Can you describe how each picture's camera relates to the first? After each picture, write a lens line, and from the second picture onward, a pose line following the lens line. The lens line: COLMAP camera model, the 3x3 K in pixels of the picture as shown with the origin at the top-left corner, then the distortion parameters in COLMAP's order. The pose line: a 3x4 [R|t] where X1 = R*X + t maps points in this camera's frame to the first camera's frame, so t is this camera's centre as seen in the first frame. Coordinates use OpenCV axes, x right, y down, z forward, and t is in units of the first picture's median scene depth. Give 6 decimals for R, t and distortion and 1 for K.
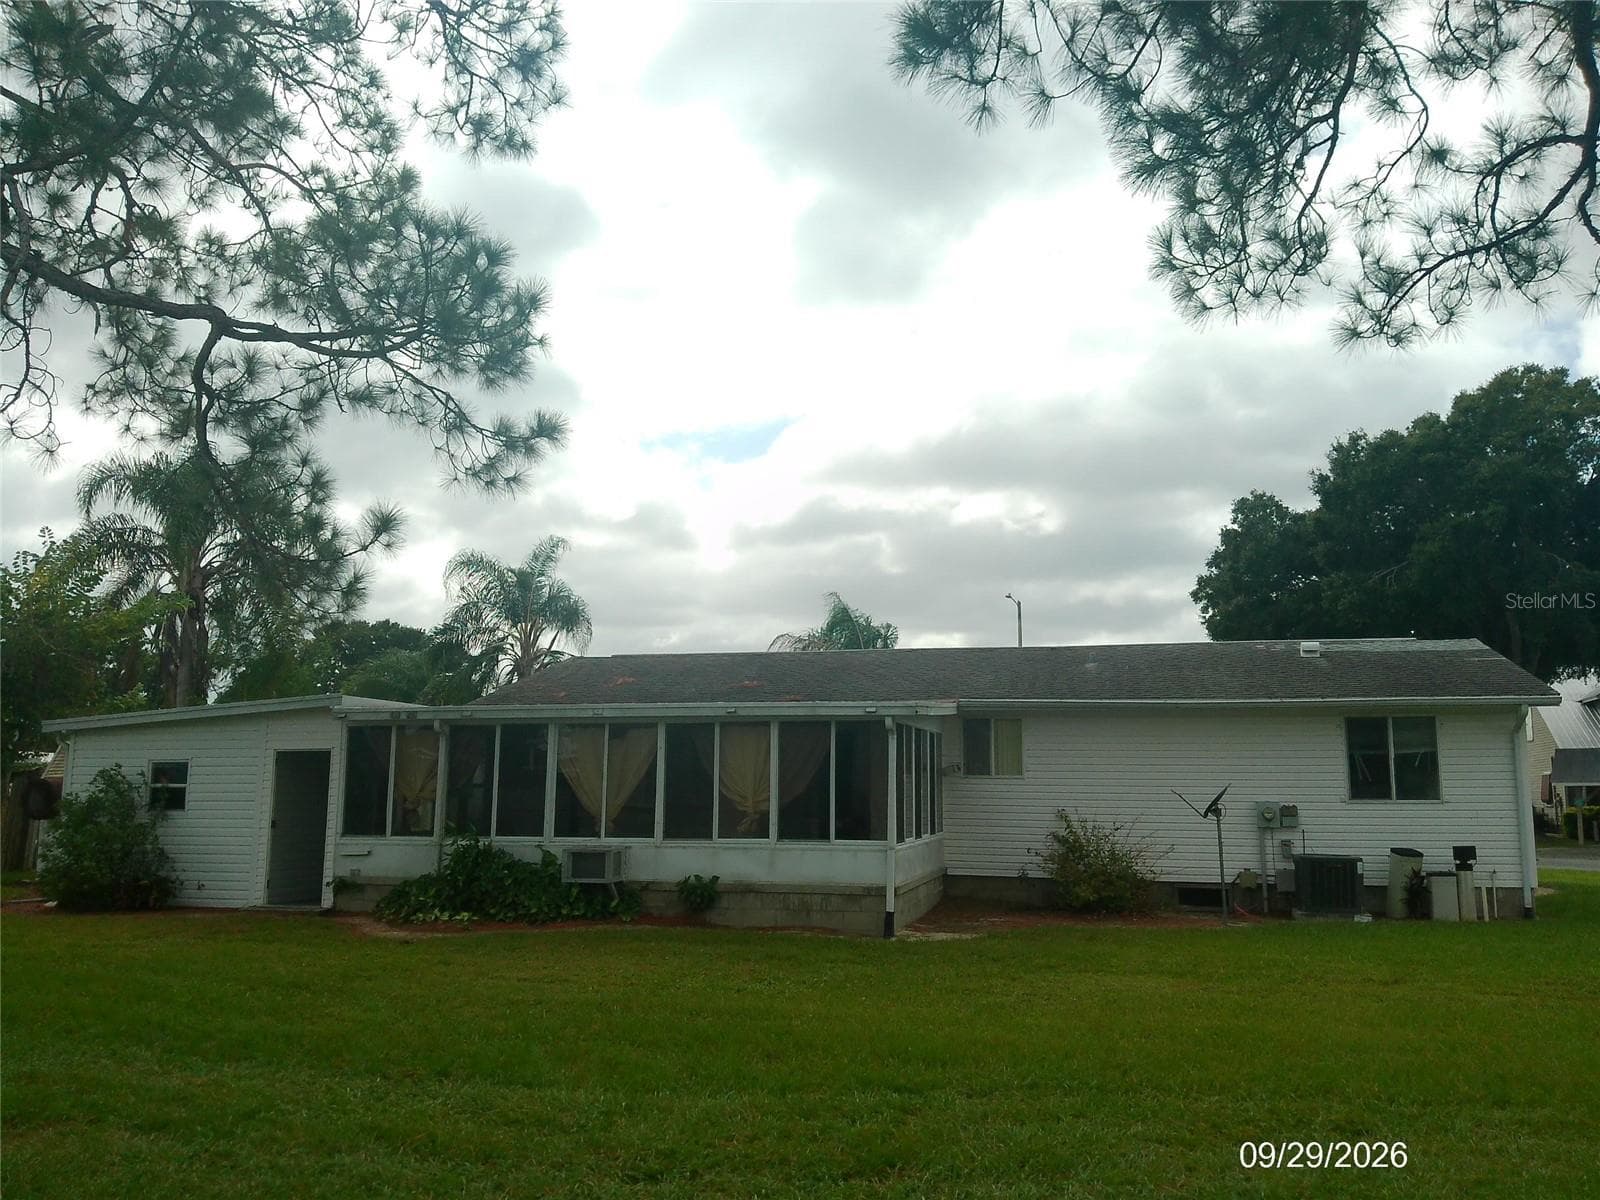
lens RADIAL K [[1284.4, 0, 800.2], [0, 1284.4, 589.1], [0, 0, 1]] dist [0.064040, -0.194164]
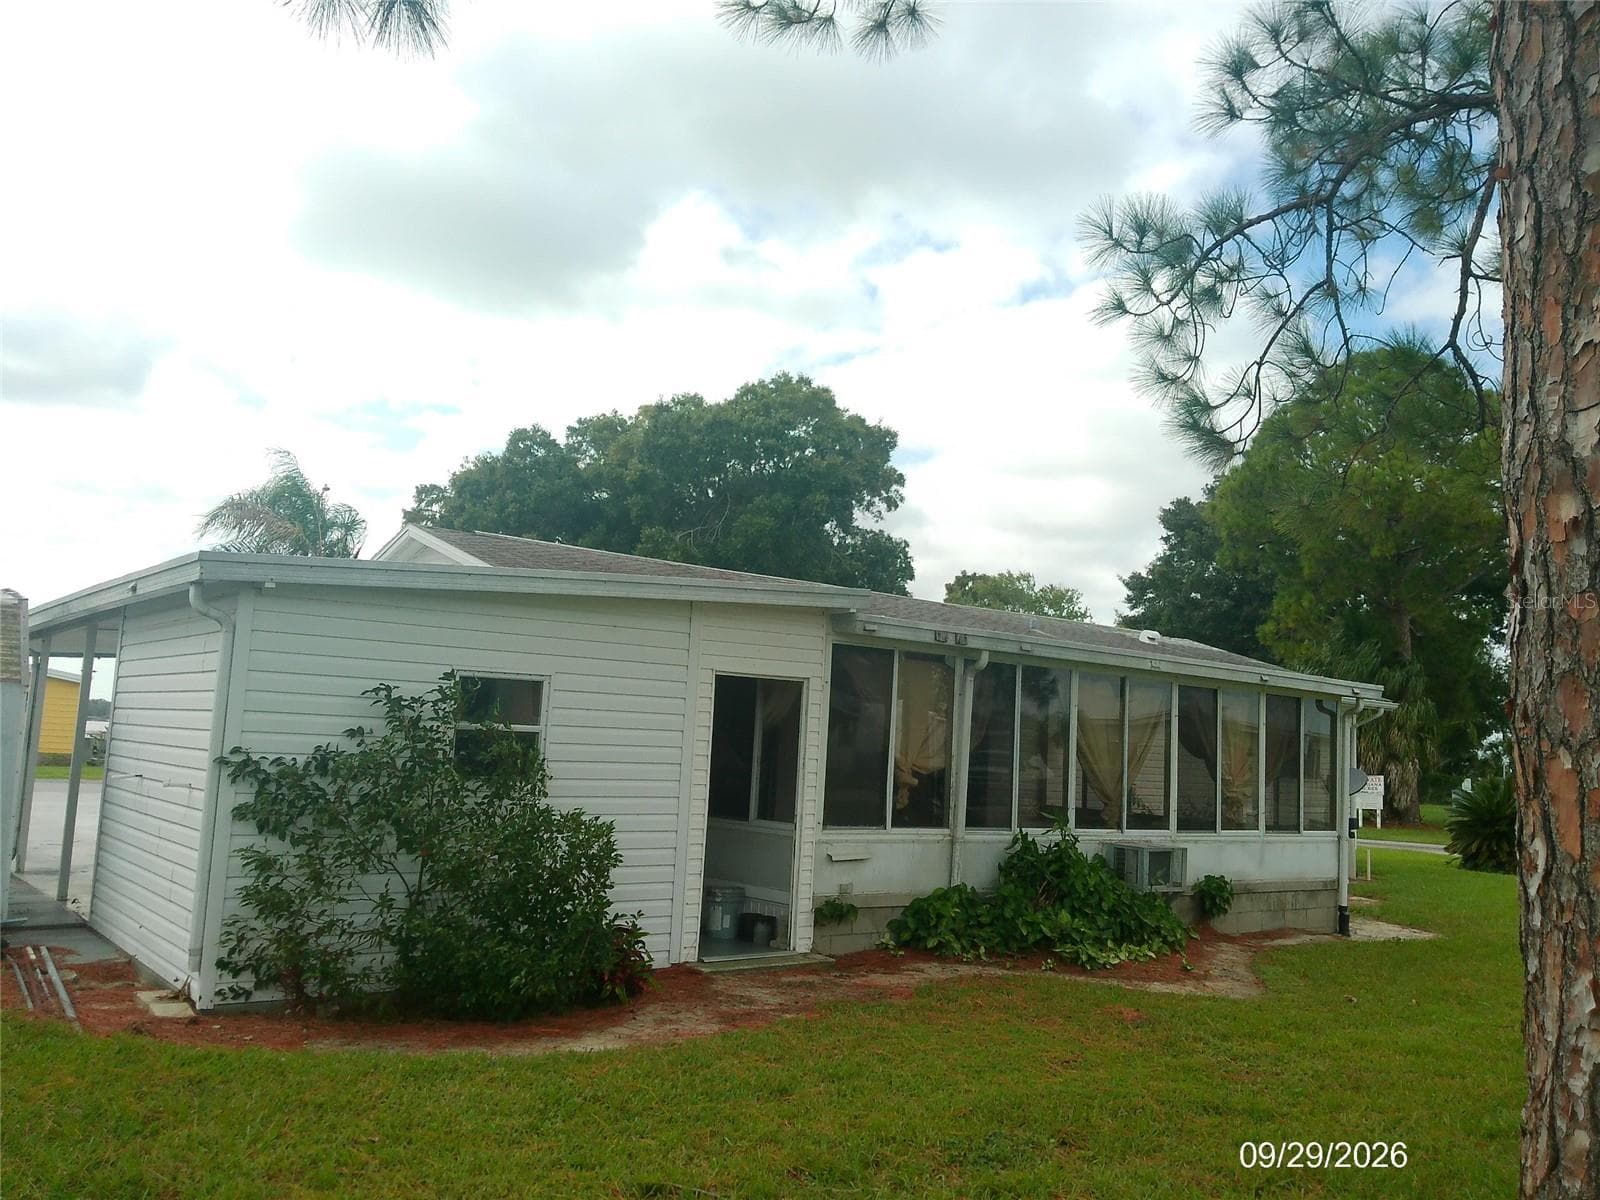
lens RADIAL K [[1284.4, 0, 800.2], [0, 1284.4, 589.1], [0, 0, 1]] dist [0.064040, -0.194164]
pose [[0.648912, 0.122119, 0.750999, -0.815278], [-0.165989, 0.985983, -0.016904, 0.095543], [-0.742536, -0.113688, 0.660087, 0.633552]]
